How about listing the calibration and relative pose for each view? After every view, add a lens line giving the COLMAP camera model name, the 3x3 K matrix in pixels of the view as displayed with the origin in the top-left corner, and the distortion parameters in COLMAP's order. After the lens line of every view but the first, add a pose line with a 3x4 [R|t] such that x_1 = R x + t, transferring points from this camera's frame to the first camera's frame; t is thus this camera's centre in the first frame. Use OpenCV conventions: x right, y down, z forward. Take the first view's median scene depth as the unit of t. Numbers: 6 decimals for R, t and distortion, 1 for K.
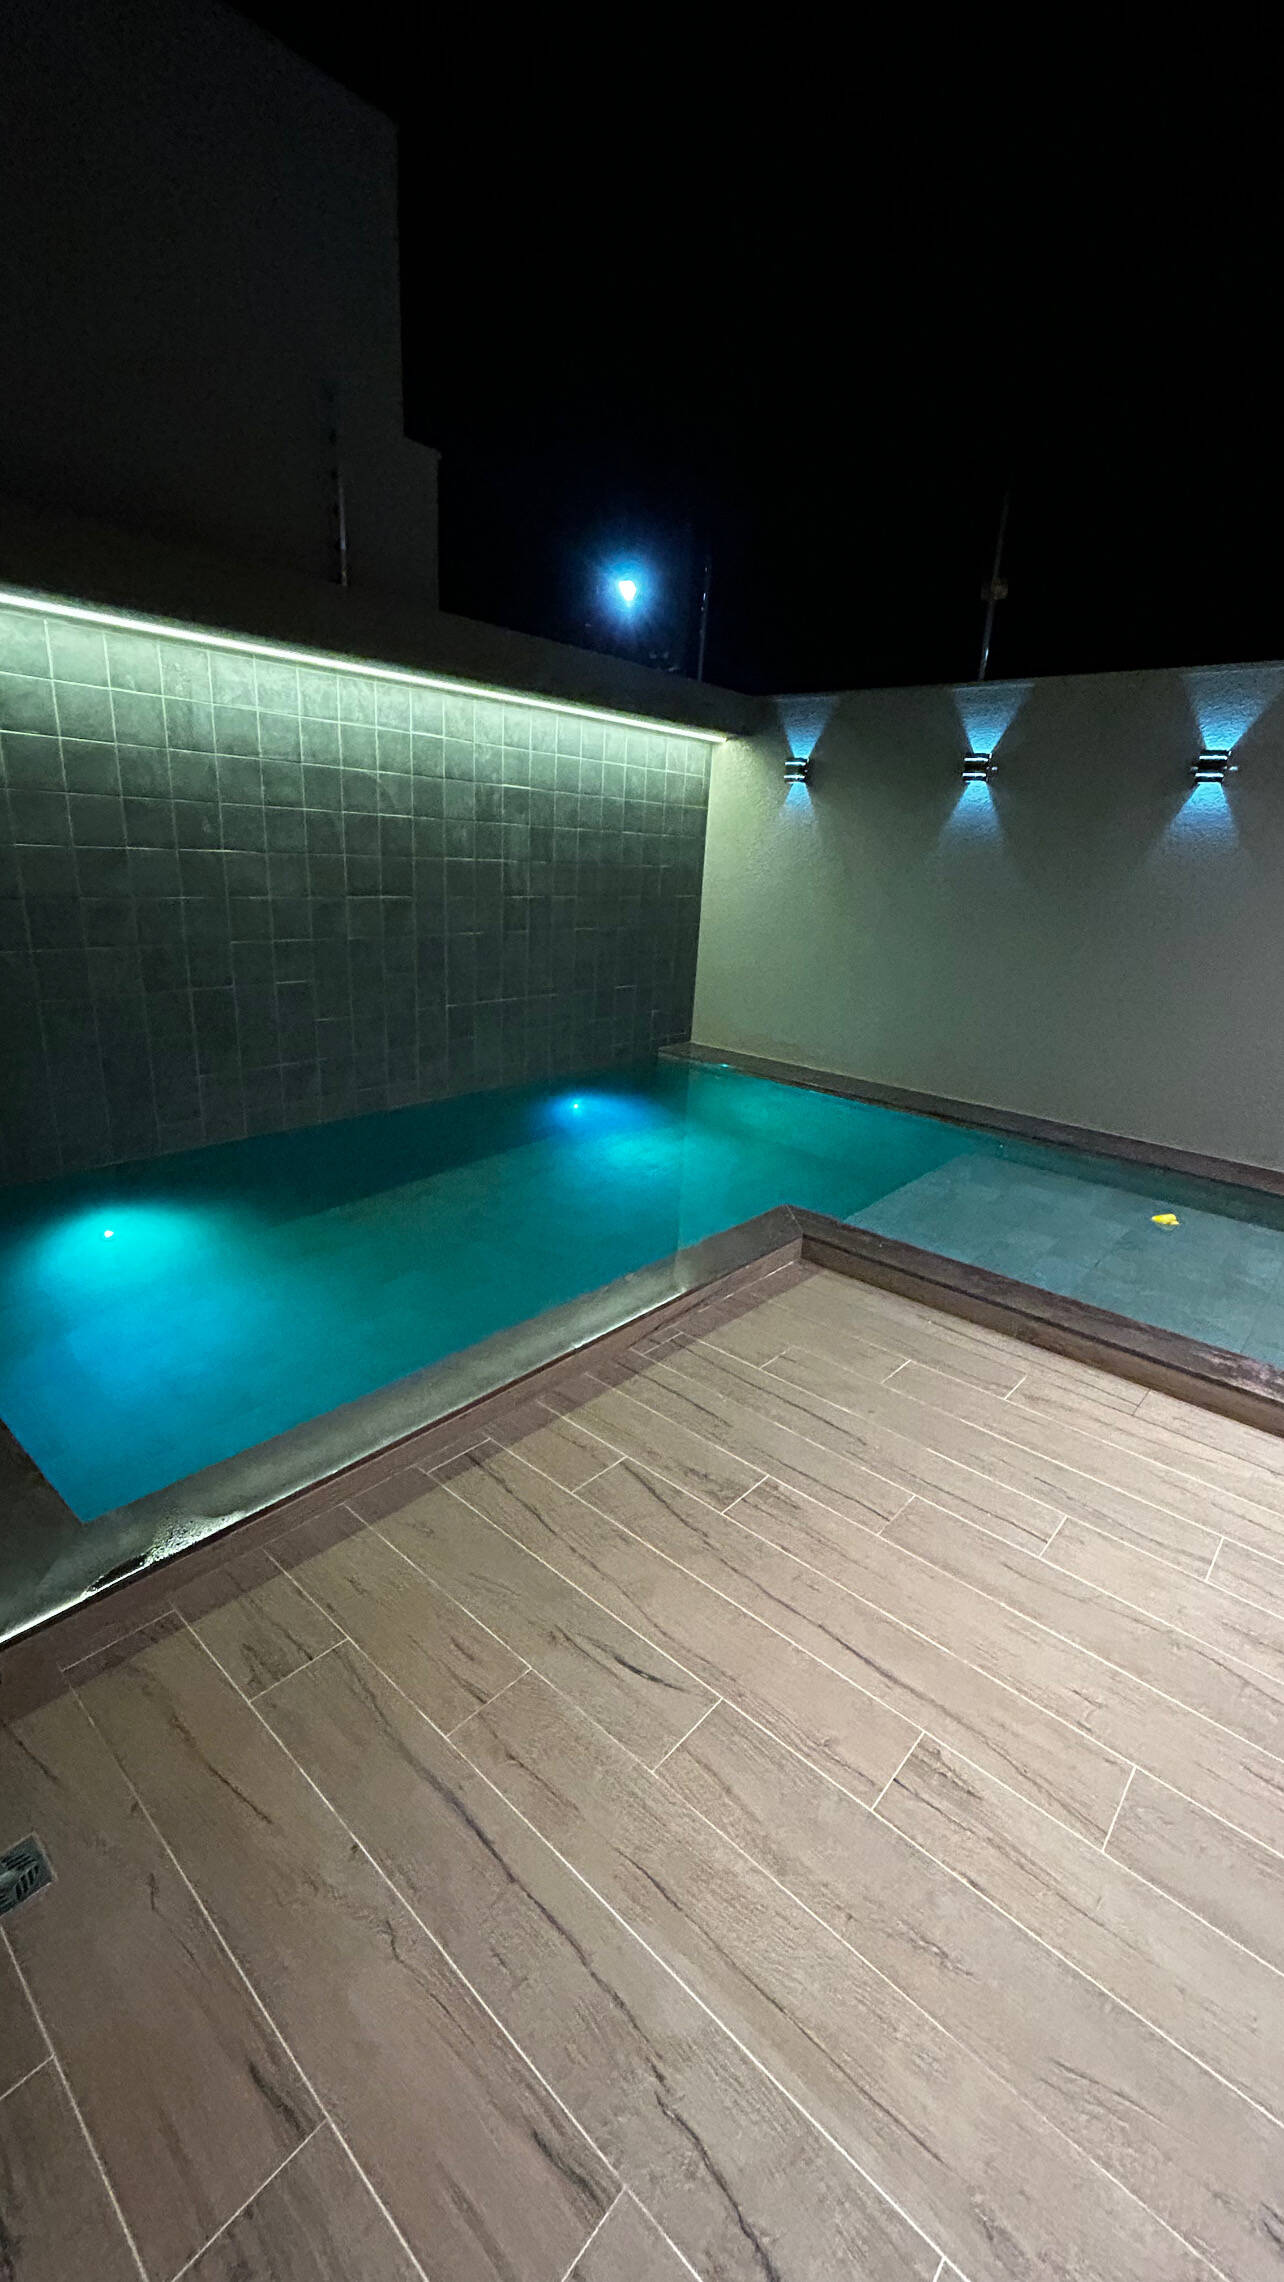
lens RADIAL K [[918.2, 0, 636.6], [0, 918.2, 1138.8], [0, 0, 1]] dist [-0.005765, 0.000179]
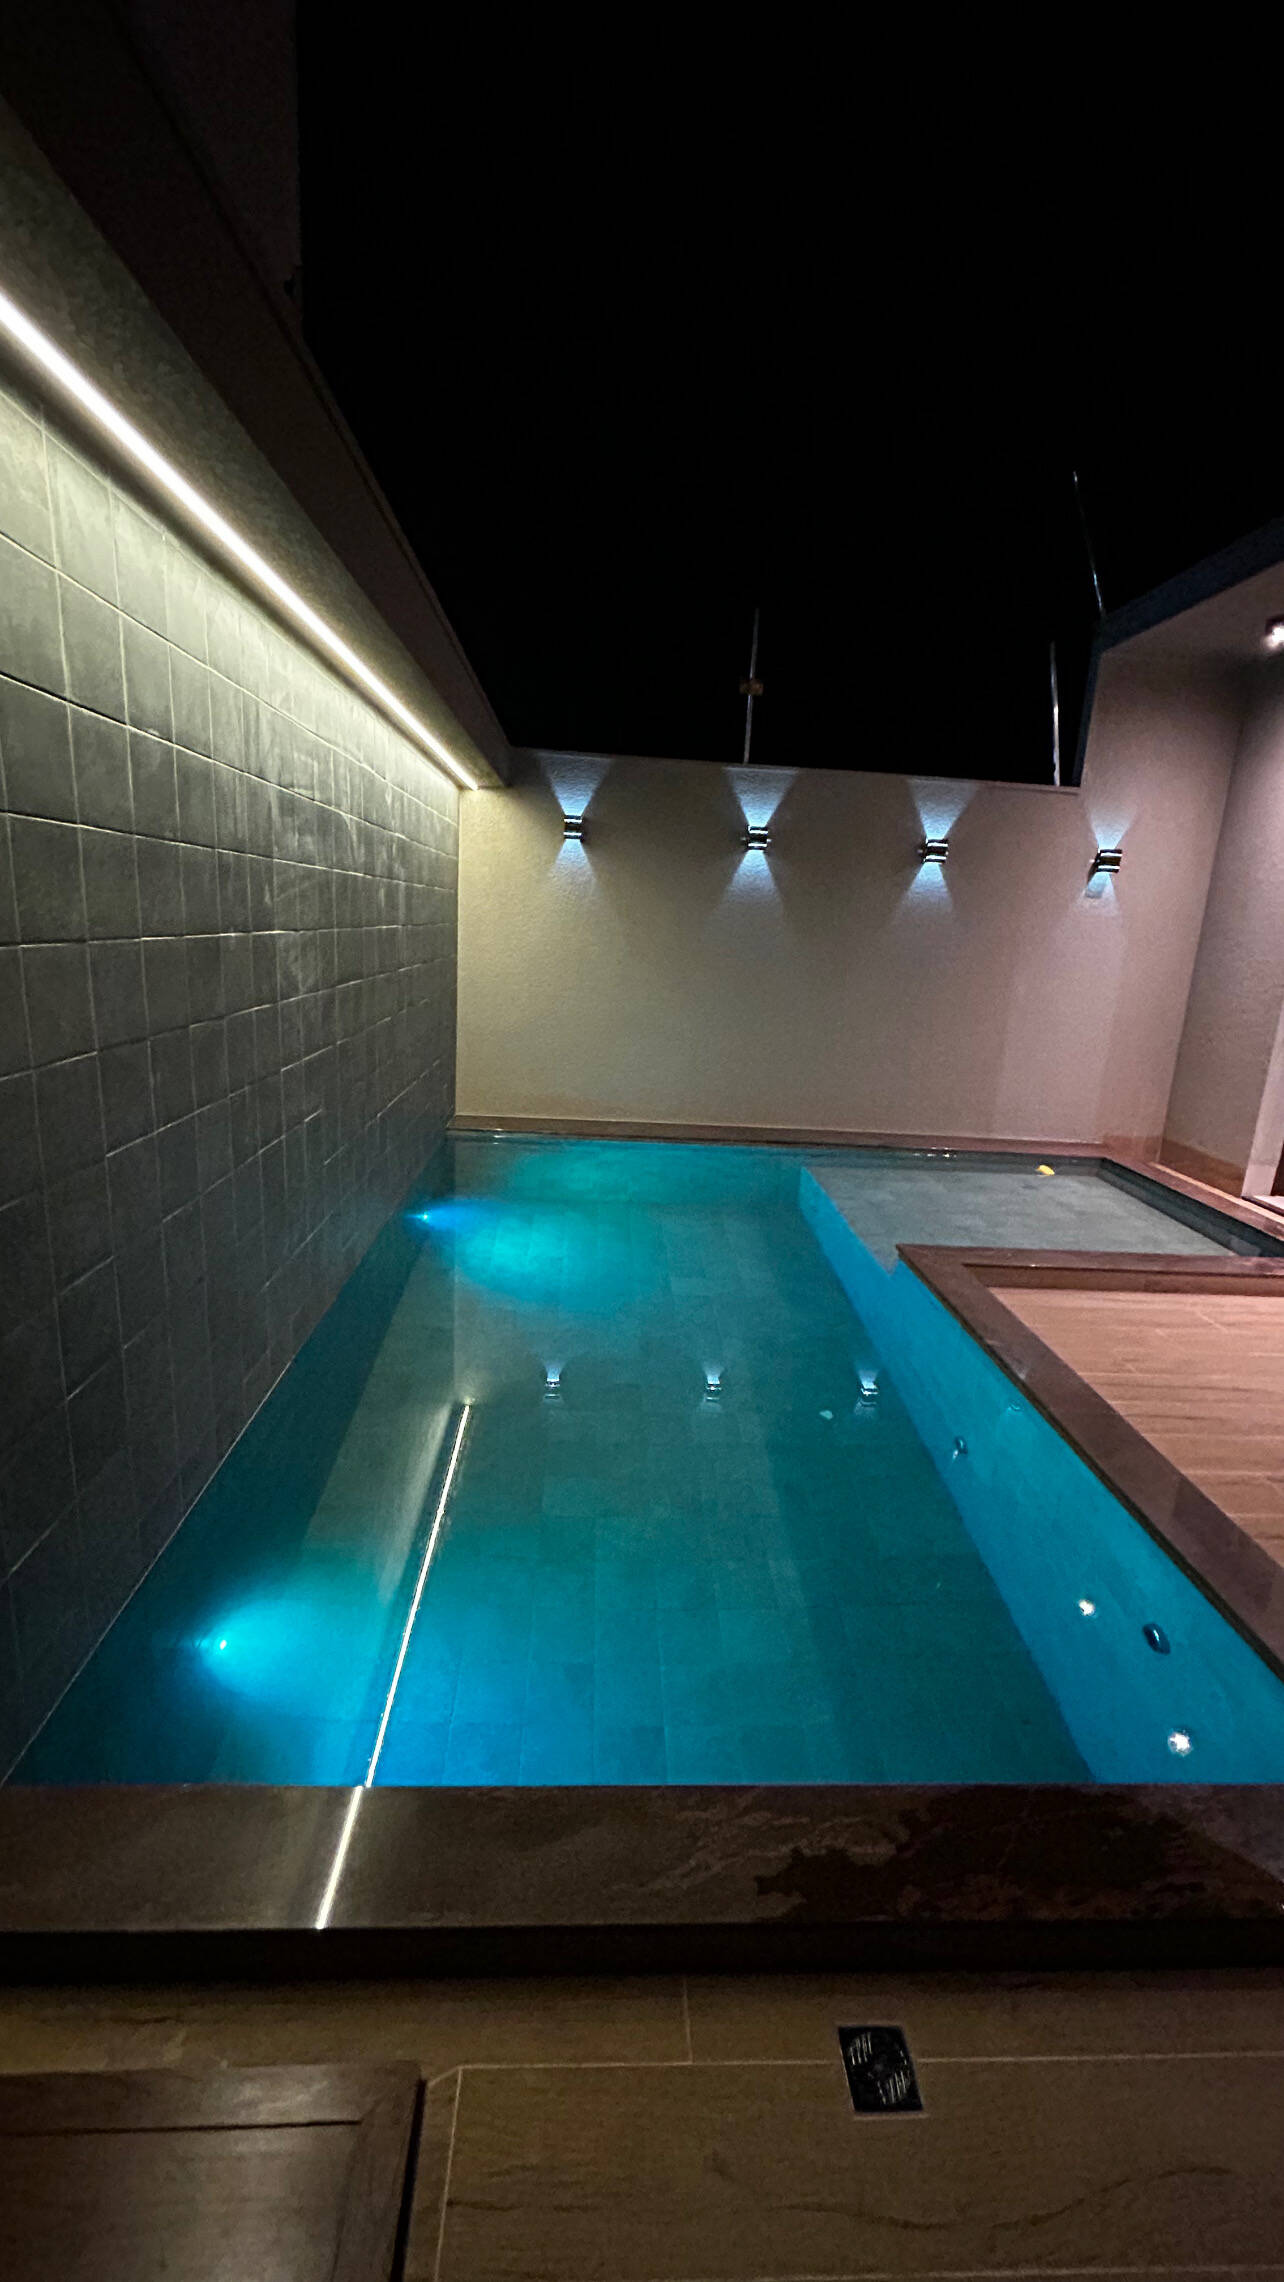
lens RADIAL K [[918.2, 0, 638.2], [0, 918.2, 1143.2], [0, 0, 1]] dist [-0.005765, 0.000179]
pose [[0.721889, -0.173358, 0.669943, -0.603016], [0.194004, 0.979989, 0.044540, -0.120762], [-0.664258, 0.097819, 0.741075, 0.308232]]
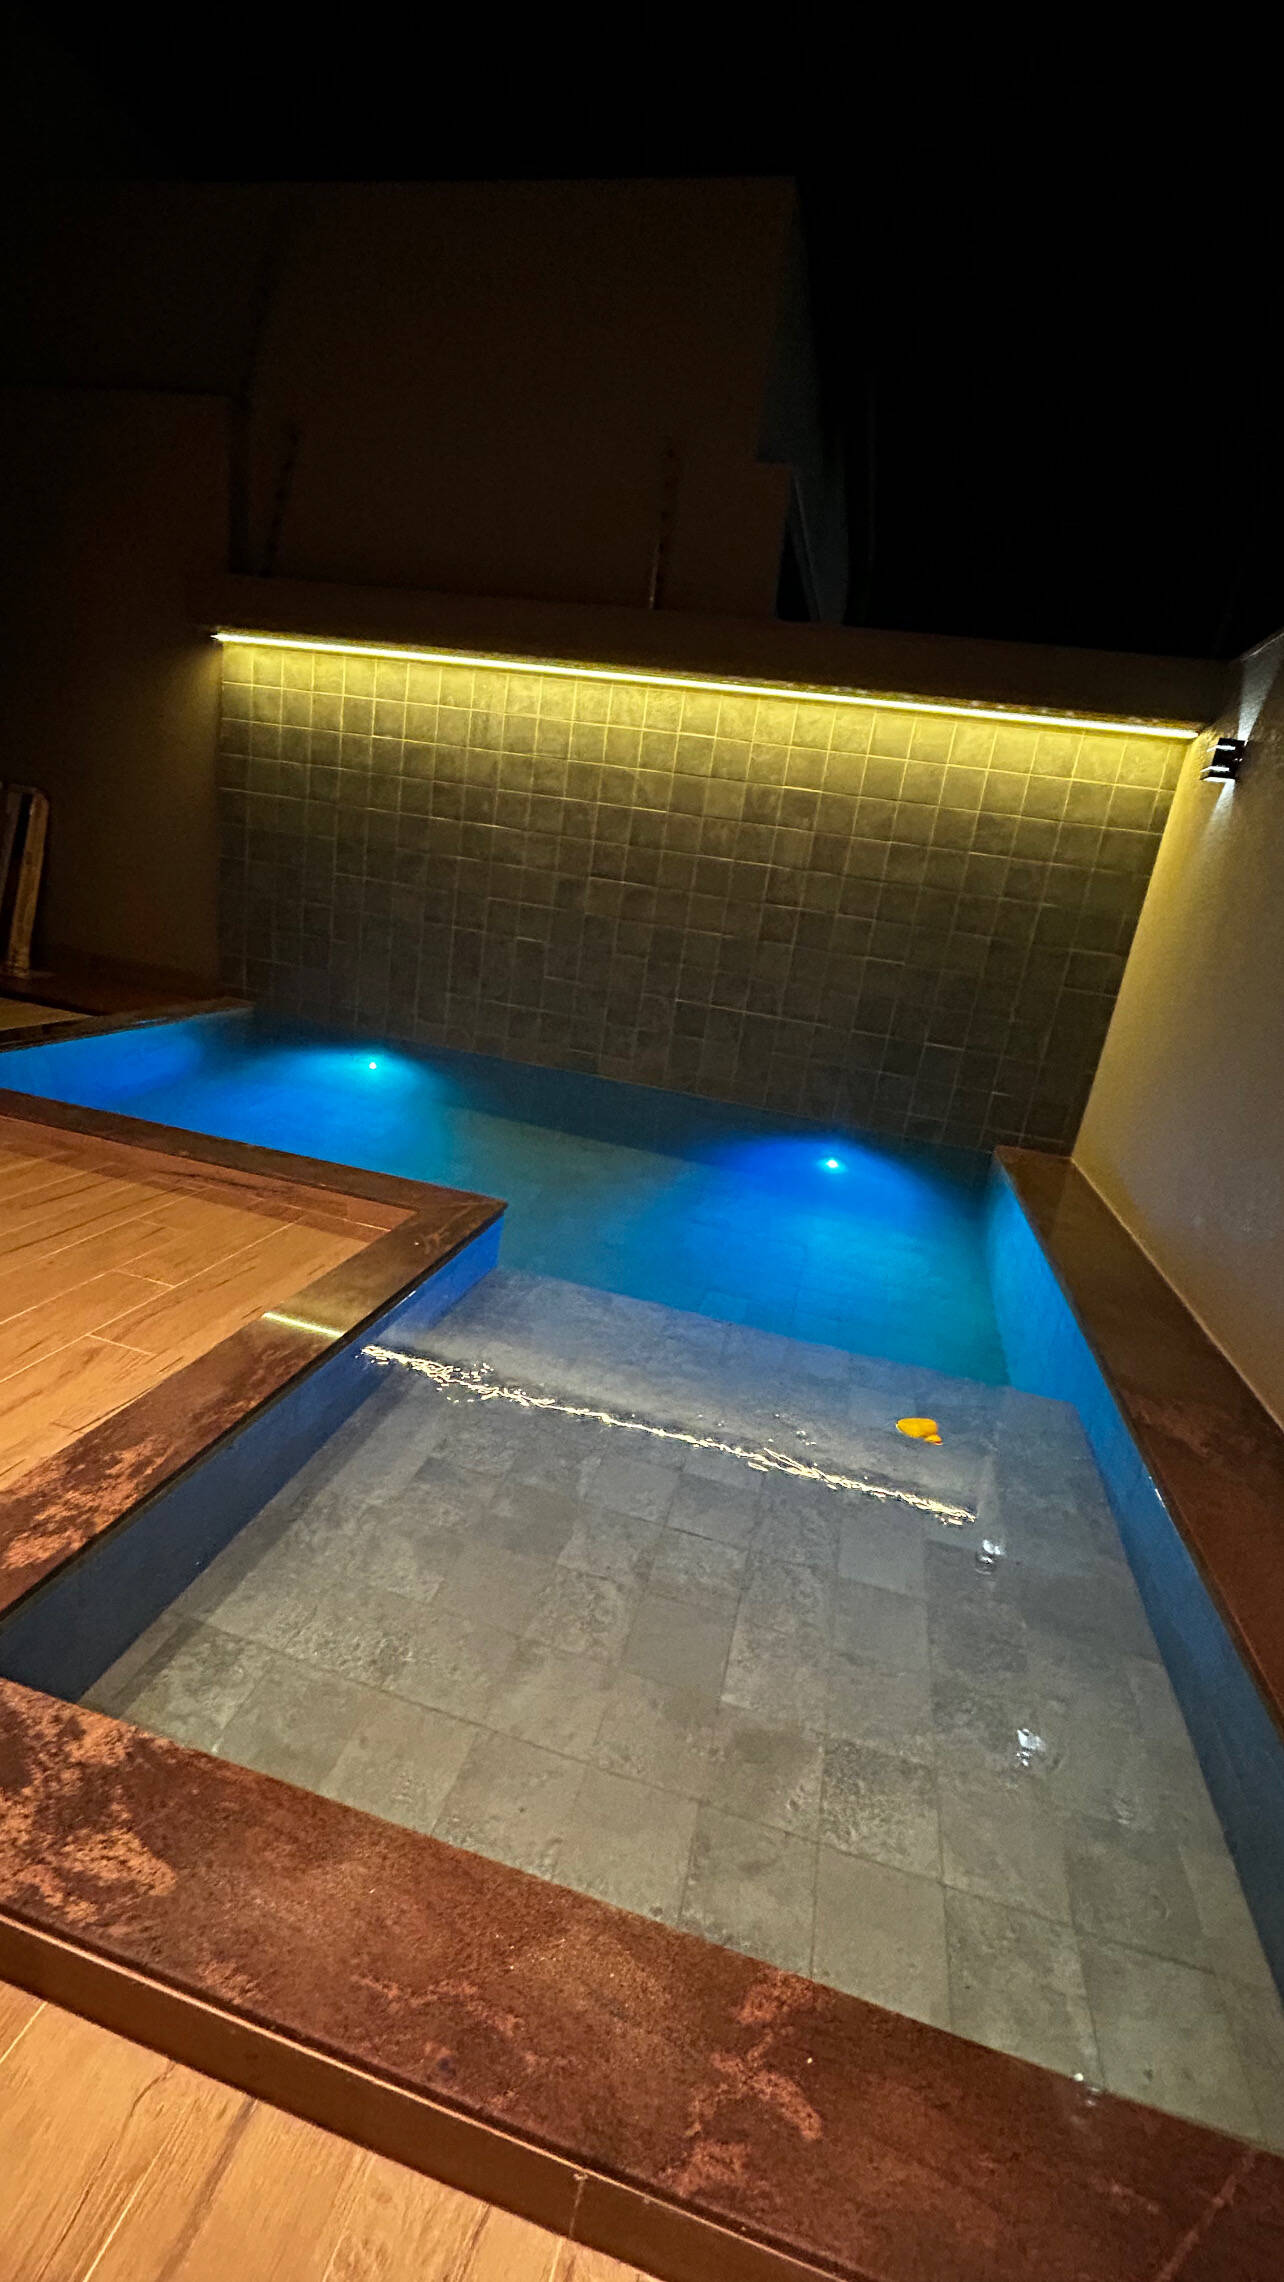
lens RADIAL K [[918.2, 0, 643.5], [0, 918.2, 1139.6], [0, 0, 1]] dist [-0.005765, 0.000179]
pose [[0.463333, 0.263173, -0.846205, 0.720269], [-0.376836, 0.922762, 0.080649, -0.075534], [0.802071, 0.281513, 0.526719, 0.513625]]
